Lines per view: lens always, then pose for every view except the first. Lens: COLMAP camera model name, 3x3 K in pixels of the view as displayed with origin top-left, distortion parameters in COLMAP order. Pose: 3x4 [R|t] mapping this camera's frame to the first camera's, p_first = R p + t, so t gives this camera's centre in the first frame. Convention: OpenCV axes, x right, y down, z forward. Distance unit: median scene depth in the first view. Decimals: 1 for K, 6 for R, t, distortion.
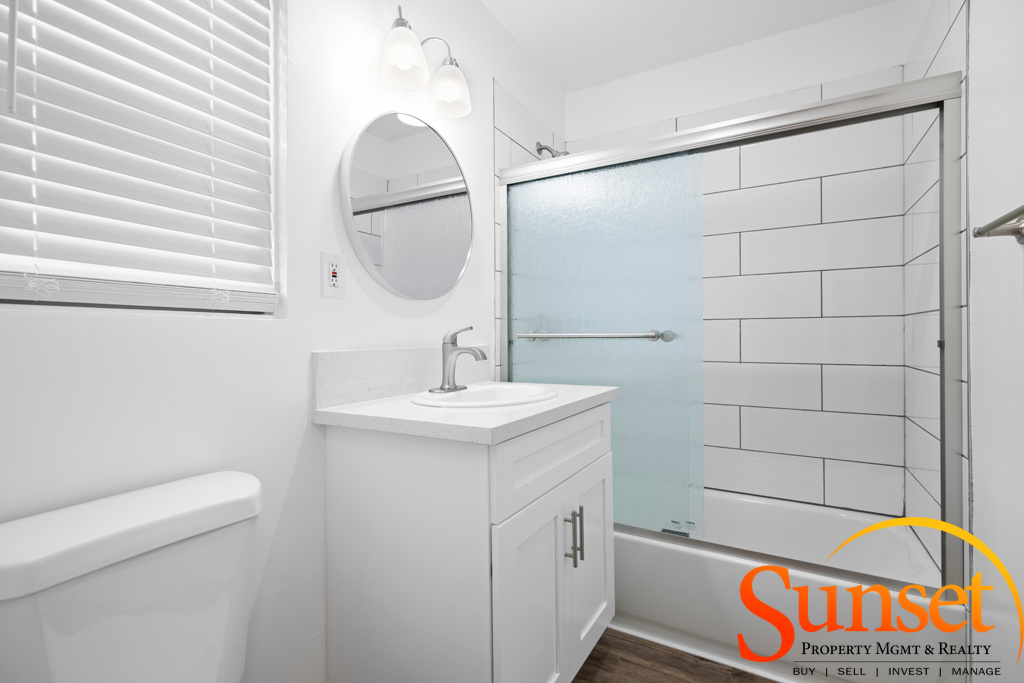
lens RADIAL K [[467.5, 0, 512.2], [0, 467.5, 339.3], [0, 0, 1]] dist [0.020260, 0.000091]
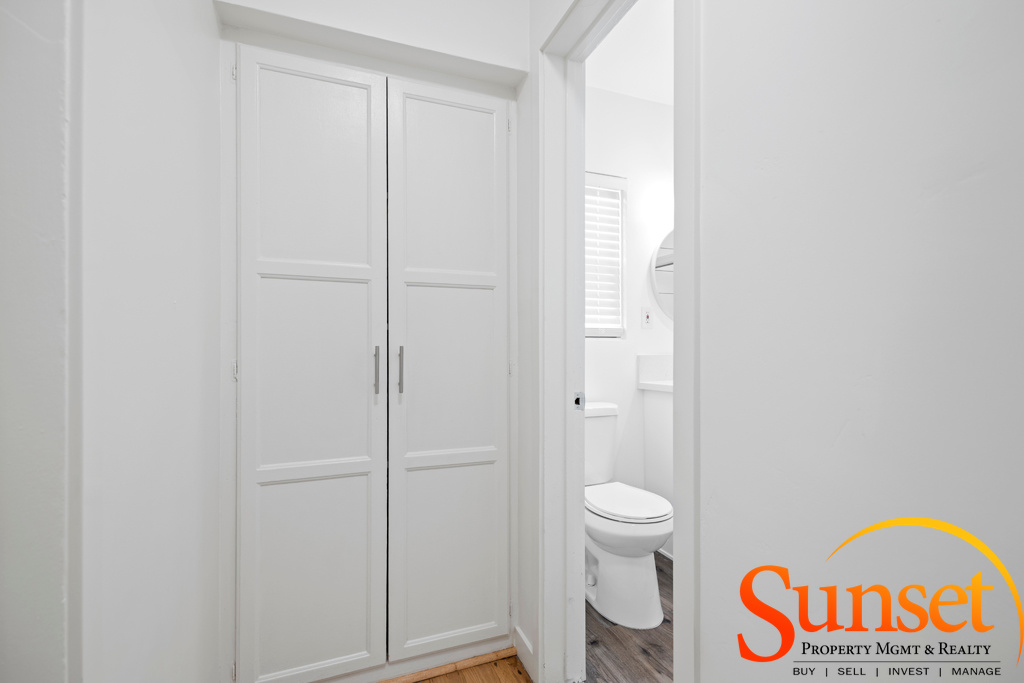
lens RADIAL K [[467.5, 0, 511.6], [0, 467.5, 350.0], [0, 0, 1]] dist [0.020260, 0.000091]
pose [[0.781966, -0.010531, -0.623232, 0.449178], [-0.000914, 0.999837, -0.018042, 0.044212], [0.623320, 0.014678, 0.781829, -1.011794]]
